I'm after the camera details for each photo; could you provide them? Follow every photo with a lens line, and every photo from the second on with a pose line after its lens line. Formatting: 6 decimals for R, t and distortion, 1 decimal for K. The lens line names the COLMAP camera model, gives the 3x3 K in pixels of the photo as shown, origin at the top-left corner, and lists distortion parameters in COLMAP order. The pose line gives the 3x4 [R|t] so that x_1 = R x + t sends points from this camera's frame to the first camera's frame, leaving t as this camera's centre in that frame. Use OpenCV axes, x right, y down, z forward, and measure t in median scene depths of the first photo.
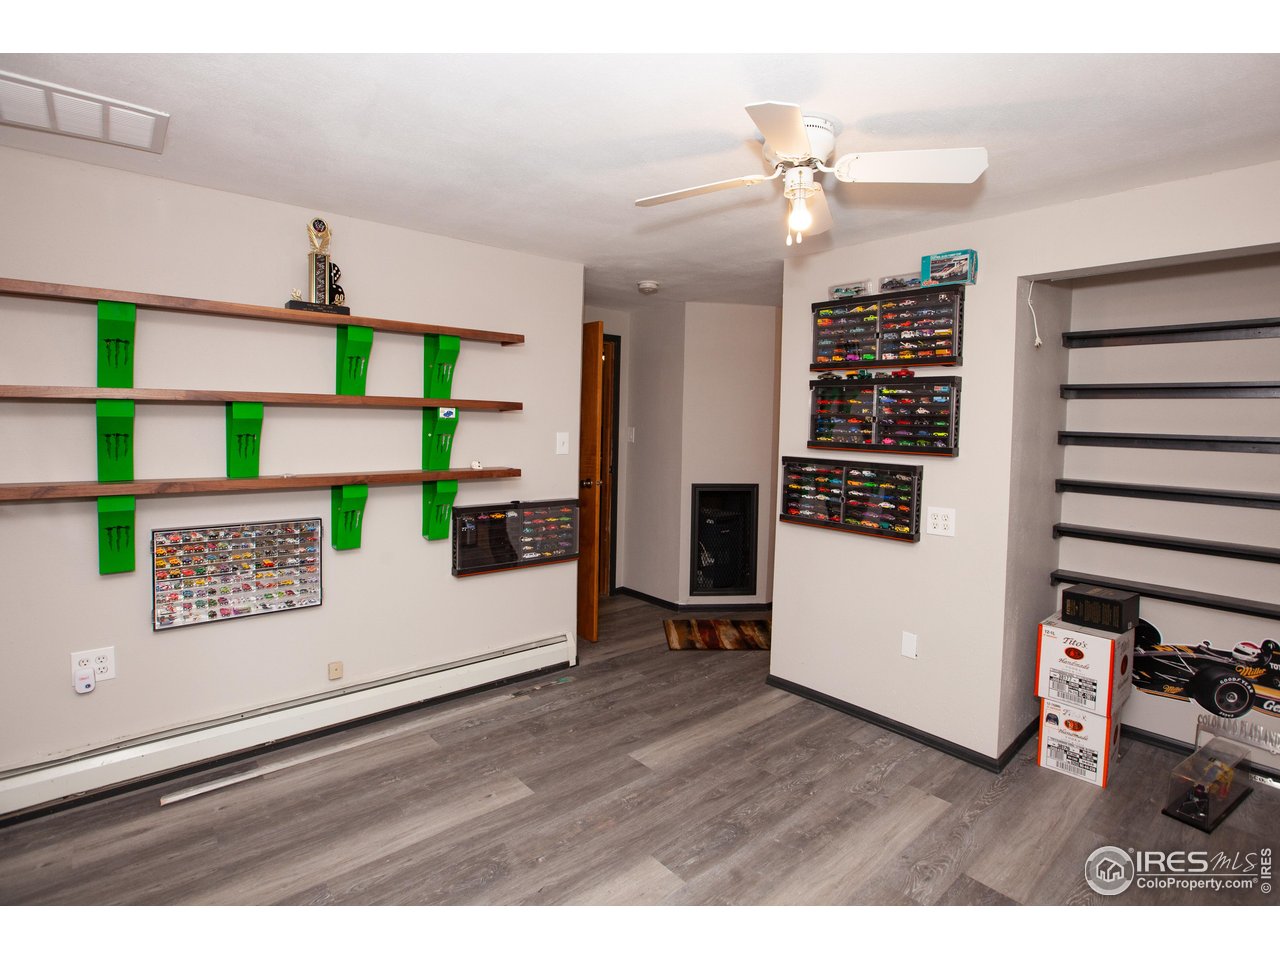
lens RADIAL K [[634.3, 0, 635.2], [0, 634.3, 467.5], [0, 0, 1]] dist [-0.003057, 0.000085]
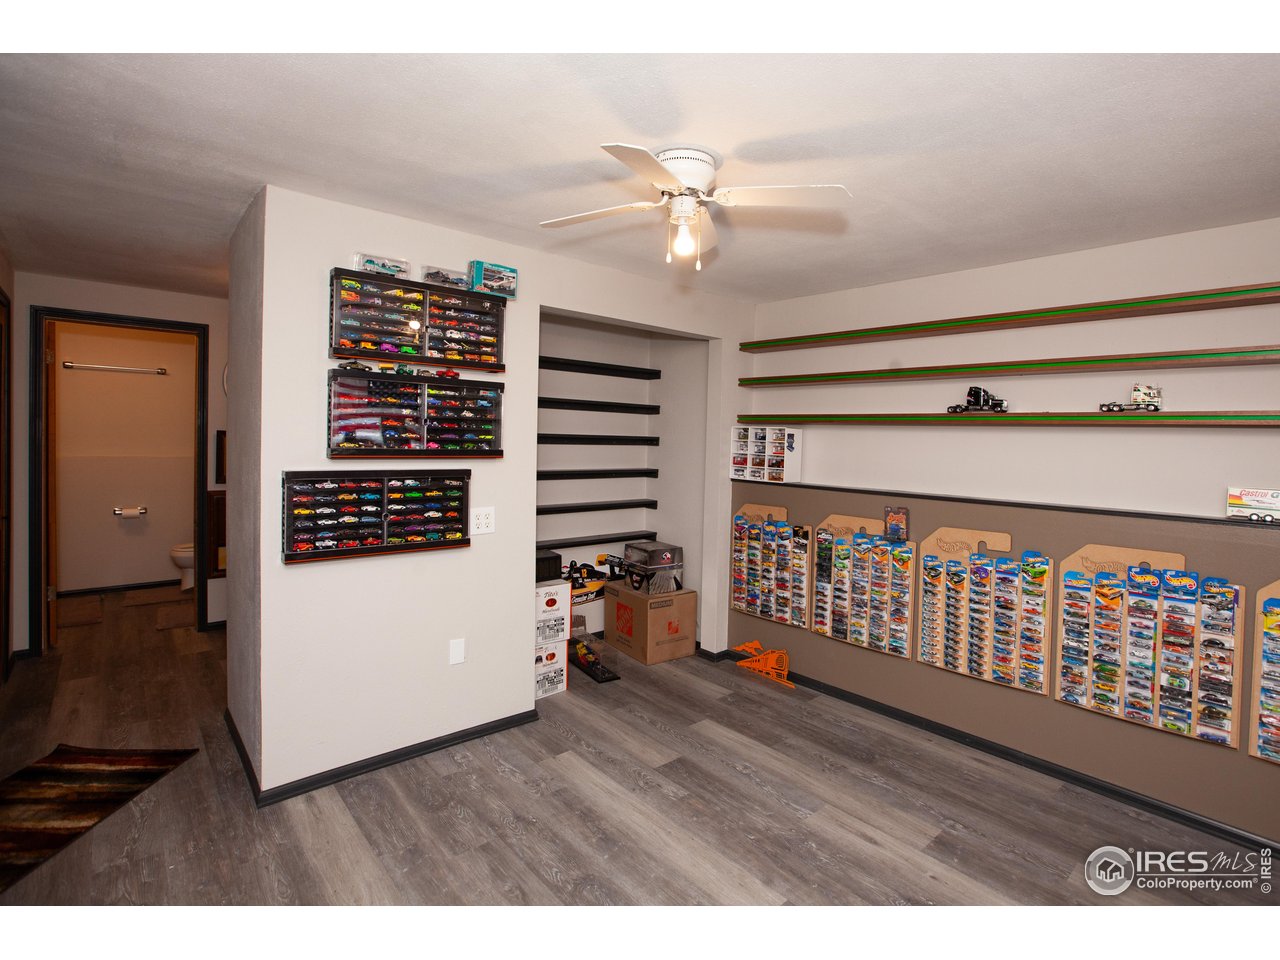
lens RADIAL K [[655.7, 0, 640.0], [0, 655.7, 480.0], [0, 0, 1]] dist [-0.006908, 0.000374]
pose [[0.004778, -0.085423, 0.996333, -0.578796], [0.055339, 0.994840, 0.085030, -0.057989], [-0.998456, 0.054730, 0.009481, 0.716585]]
